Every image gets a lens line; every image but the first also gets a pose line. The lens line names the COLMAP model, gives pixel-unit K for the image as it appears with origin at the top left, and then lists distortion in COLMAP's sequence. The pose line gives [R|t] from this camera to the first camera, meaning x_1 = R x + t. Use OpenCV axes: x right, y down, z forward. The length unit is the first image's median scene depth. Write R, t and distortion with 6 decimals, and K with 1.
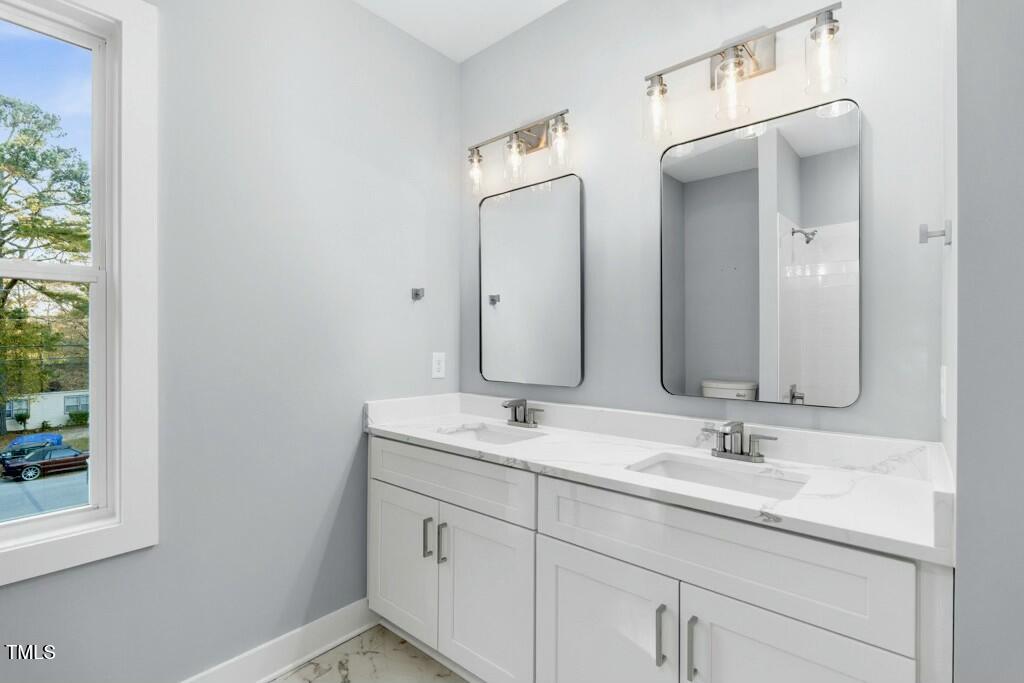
lens RADIAL K [[469.0, 0, 512.0], [0, 469.0, 341.5], [0, 0, 1]] dist [-0.017155, -0.000049]
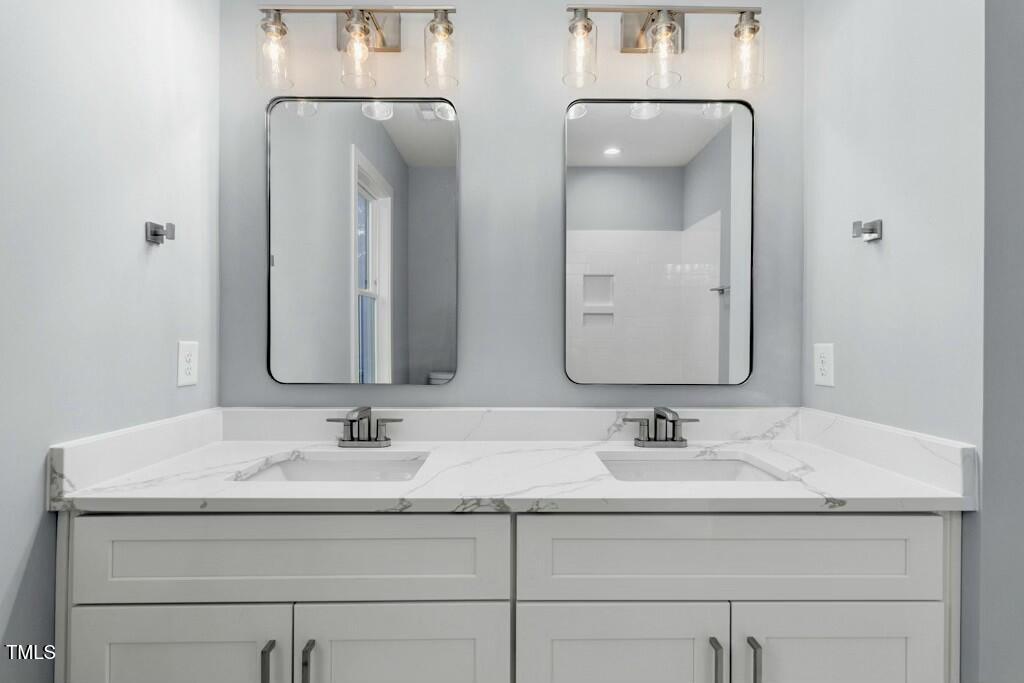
lens RADIAL K [[526.8, 0, 512.2], [0, 526.8, 308.1], [0, 0, 1]] dist [-0.003295, -0.000833]
pose [[0.749373, 0.018921, 0.661878, -0.380720], [-0.002201, 0.999657, -0.026086, 0.001218], [-0.662145, 0.018091, 0.749158, 0.342872]]
